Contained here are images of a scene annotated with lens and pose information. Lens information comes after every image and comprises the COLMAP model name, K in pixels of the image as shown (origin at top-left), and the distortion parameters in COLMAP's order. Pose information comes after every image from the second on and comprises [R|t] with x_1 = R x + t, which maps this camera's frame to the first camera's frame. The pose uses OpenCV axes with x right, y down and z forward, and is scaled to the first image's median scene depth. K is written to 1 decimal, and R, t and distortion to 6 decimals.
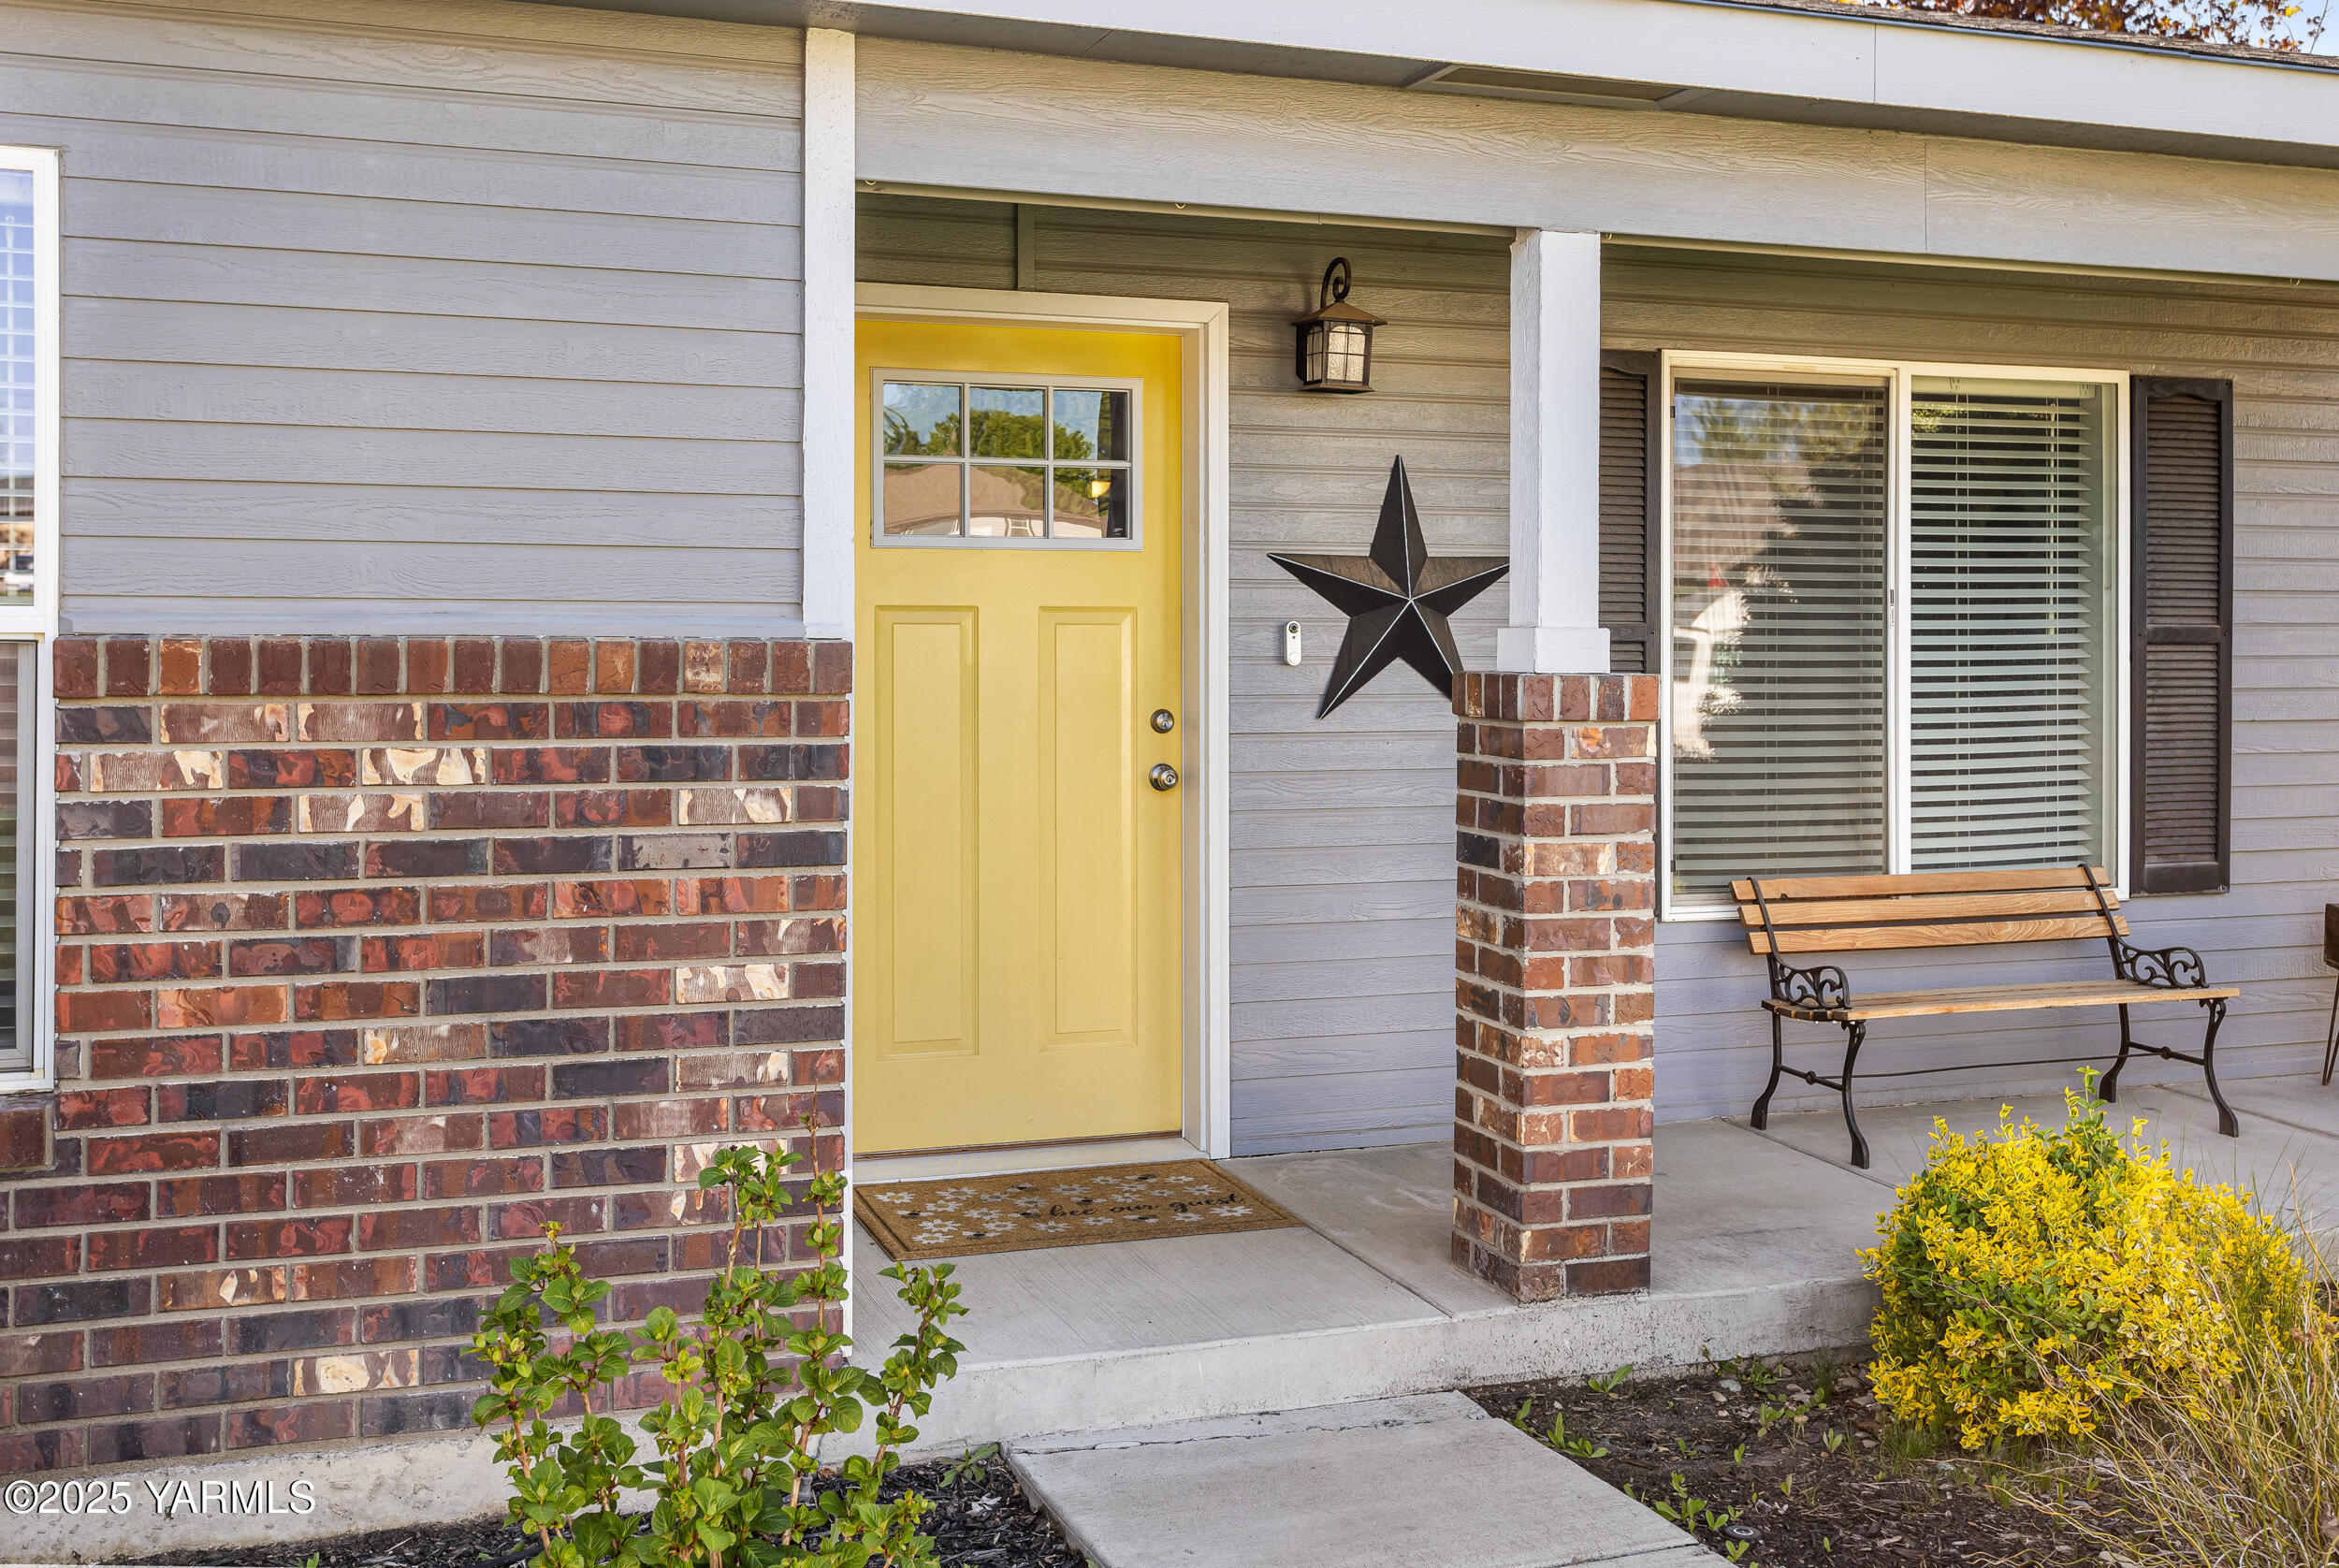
lens RADIAL K [[2117.0, 0, 1168.5], [0, 2117.0, 712.4], [0, 0, 1]] dist [0.007433, 0.000668]
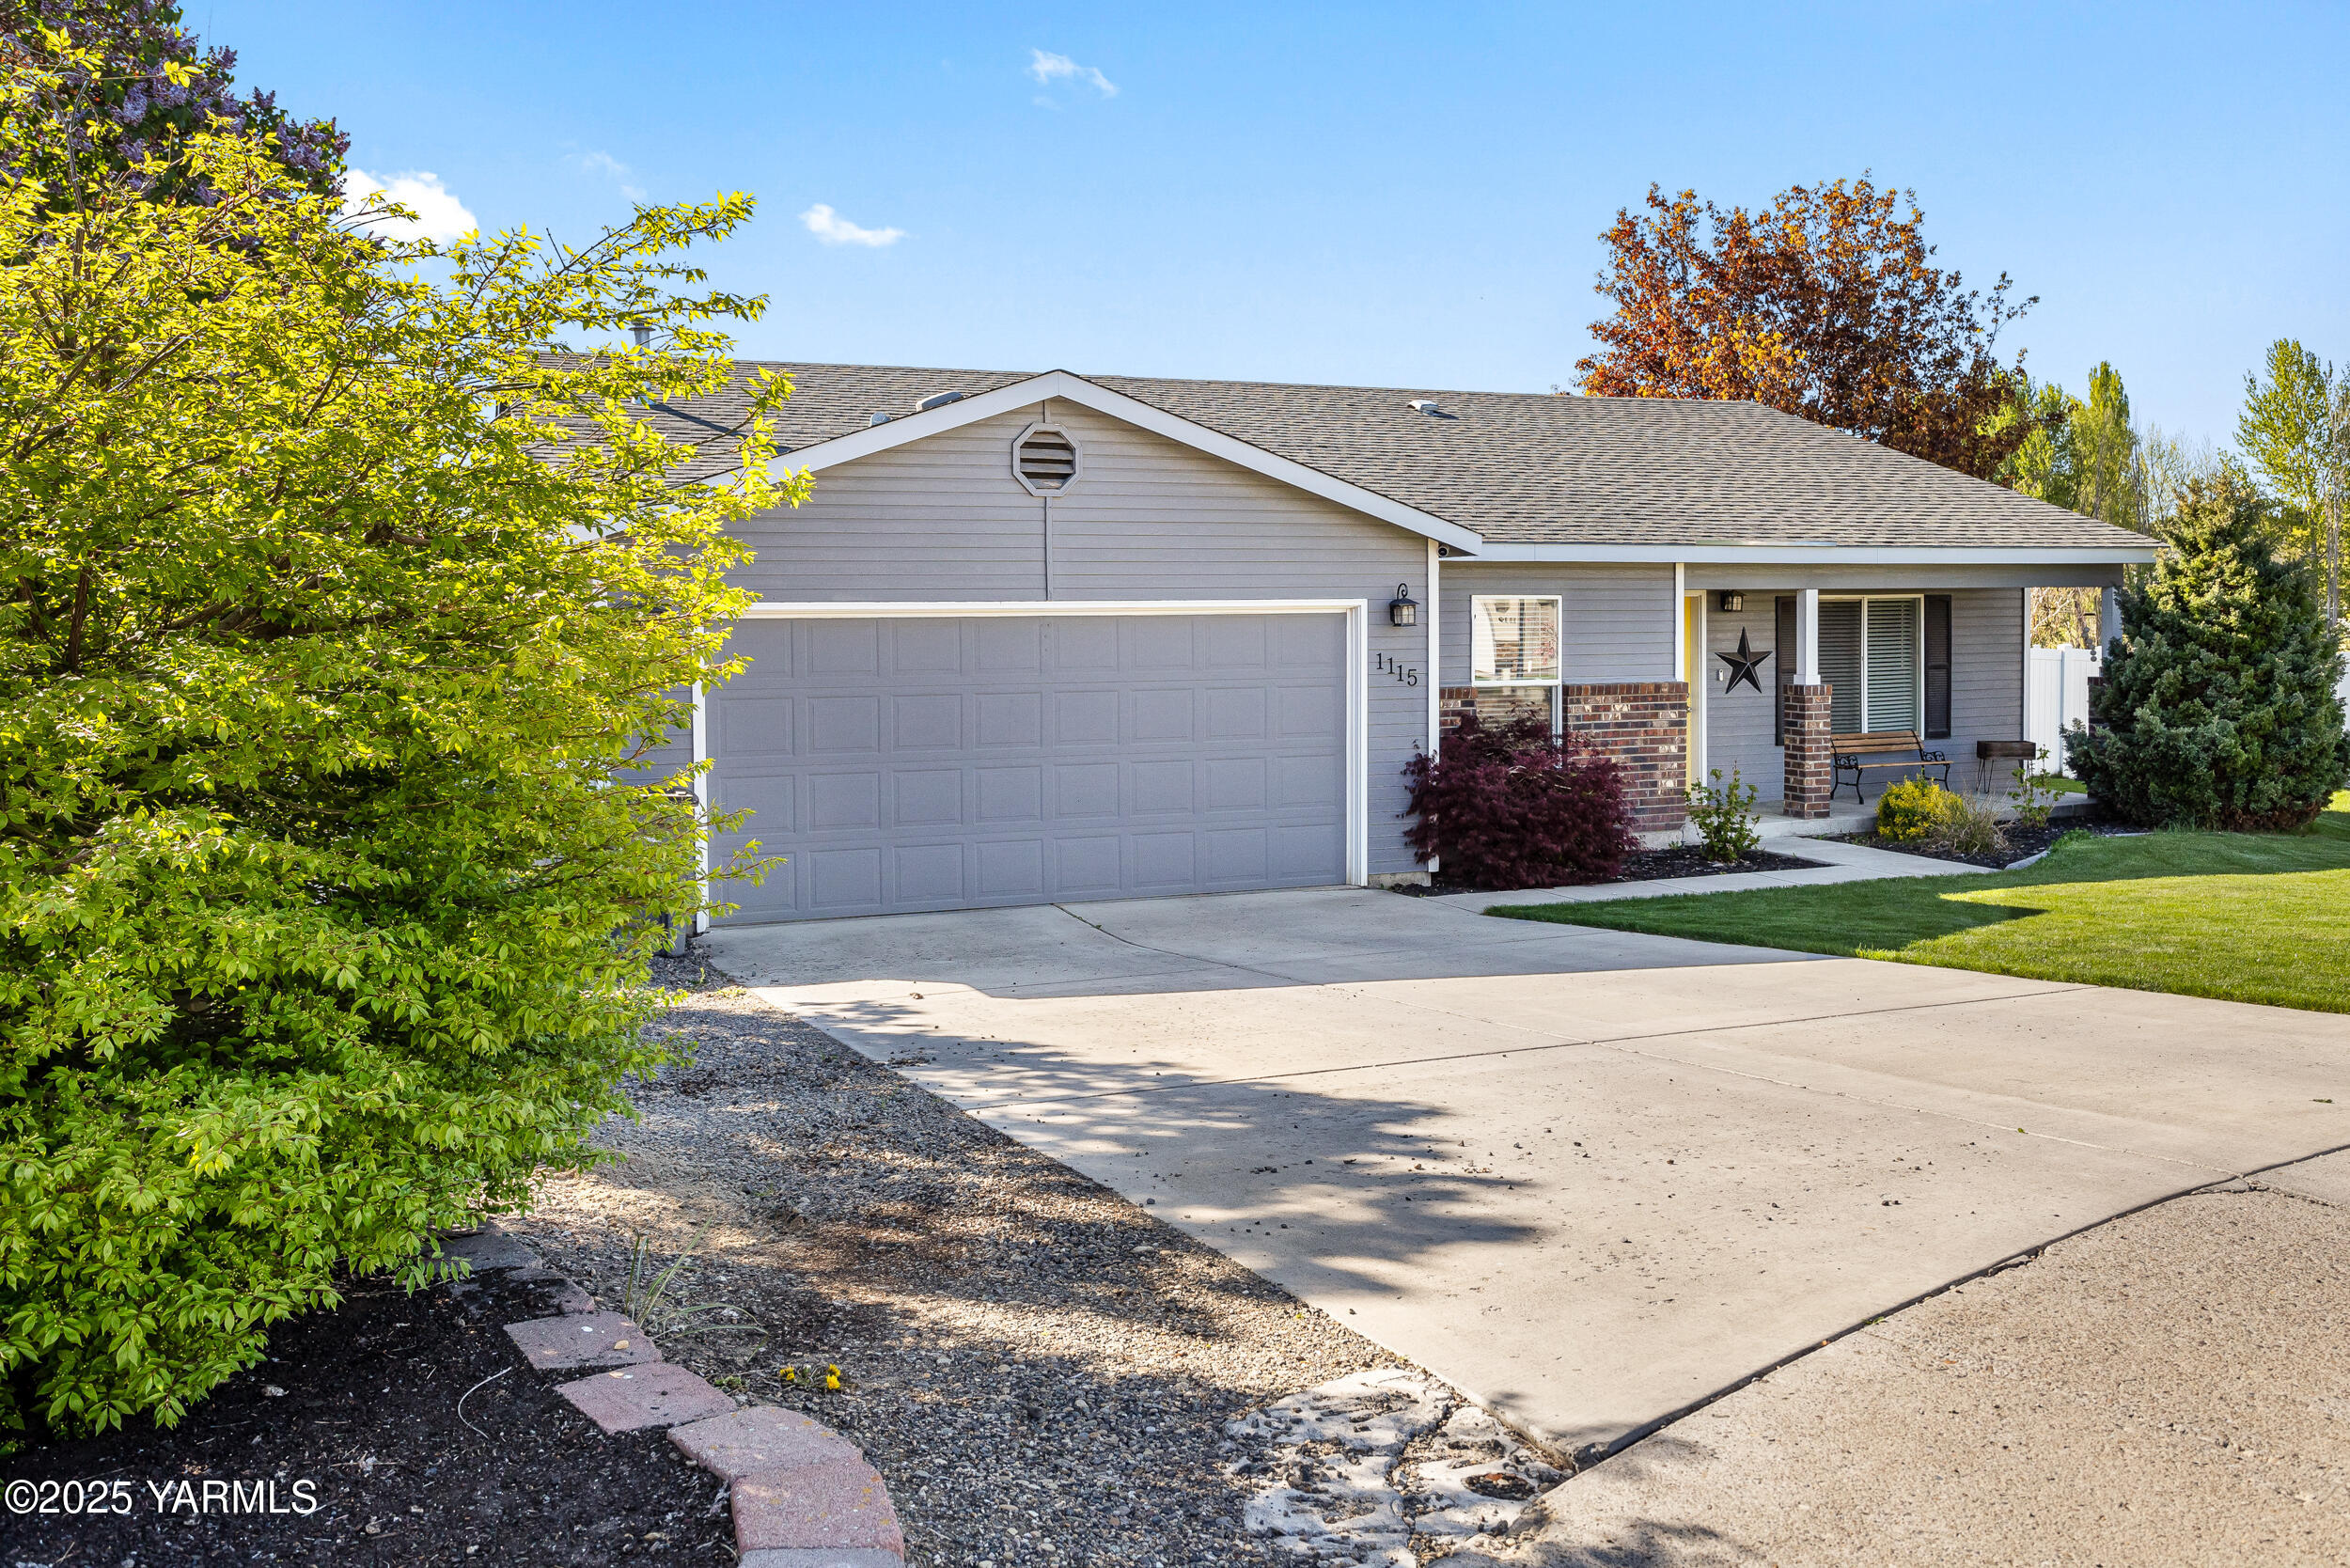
lens RADIAL K [[1901.7, 0, 1178.7], [0, 1901.7, 702.0], [0, 0, 1]] dist [0.025704, 0.002092]
pose [[0.996898, -0.013224, 0.077582, -1.602645], [0.011651, 0.999718, 0.020686, -0.088671], [-0.077834, -0.019718, 0.996771, -3.224693]]
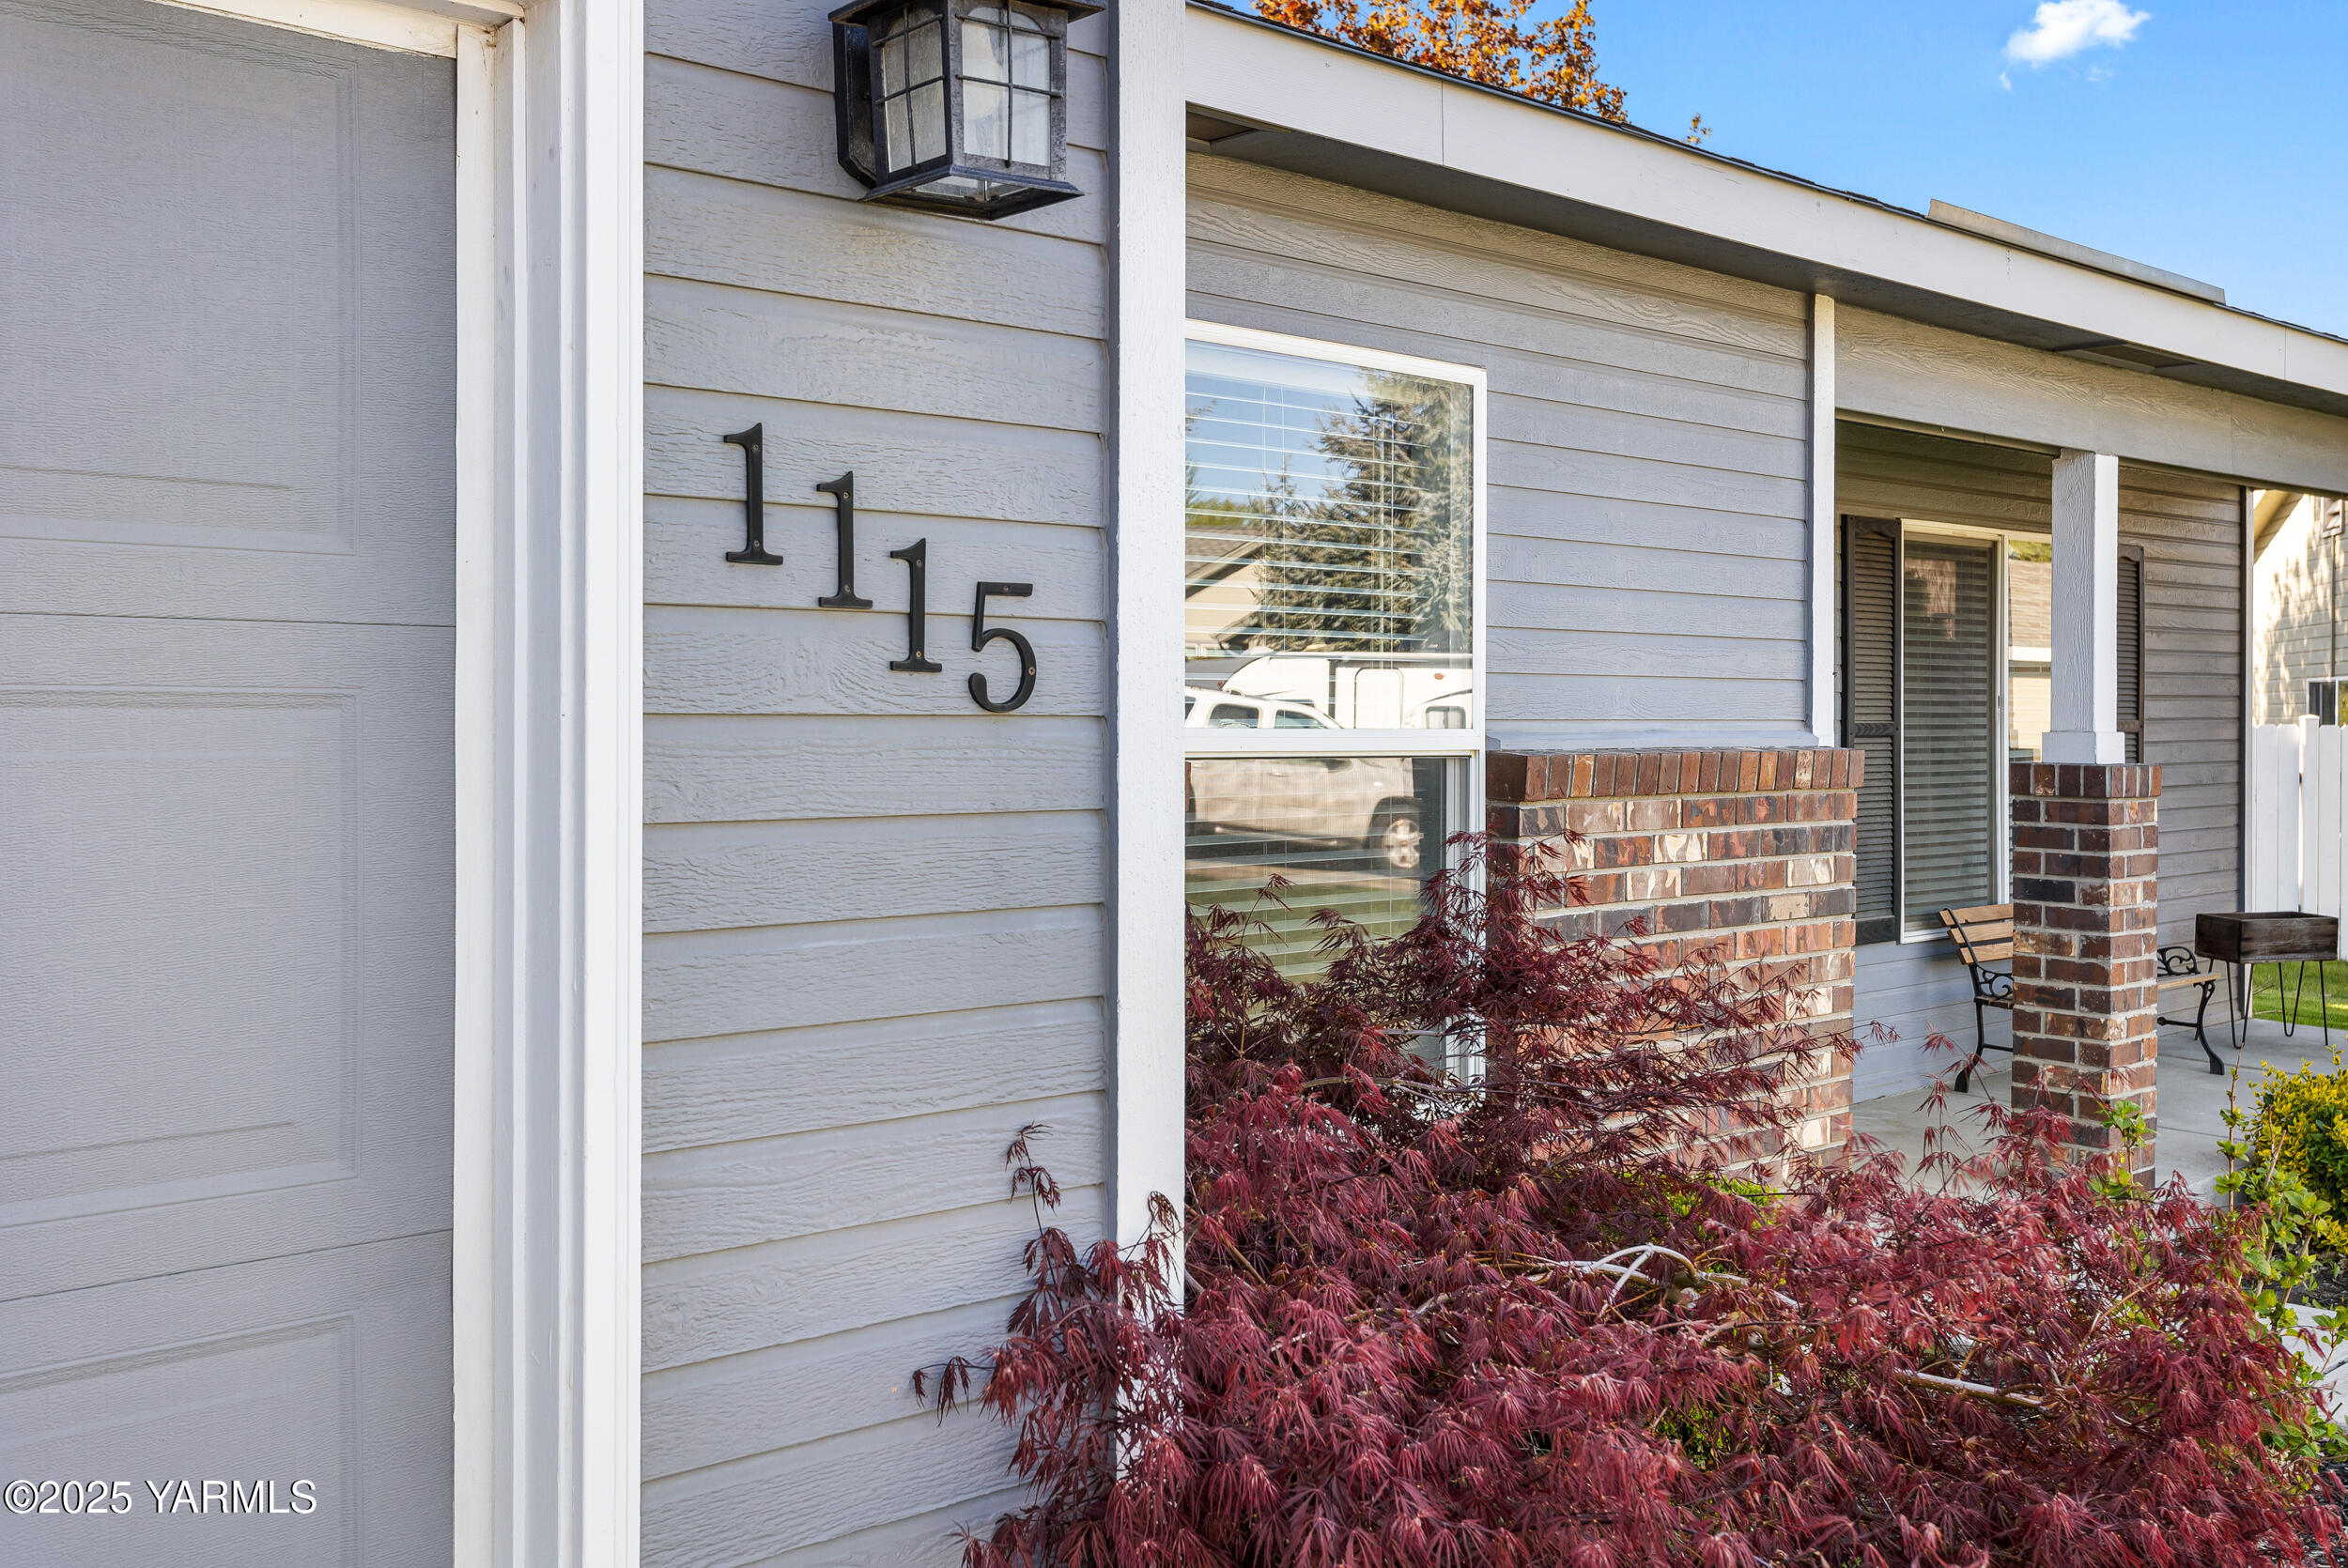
lens RADIAL K [[2109.1, 0, 1065.1], [0, 2109.1, 777.7], [0, 0, 1]] dist [0.005552, 0.004636]
pose [[0.931002, -0.013234, 0.364774, -1.040351], [0.013168, 0.999910, 0.002669, -0.023453], [-0.364776, 0.002318, 0.931092, -0.072901]]
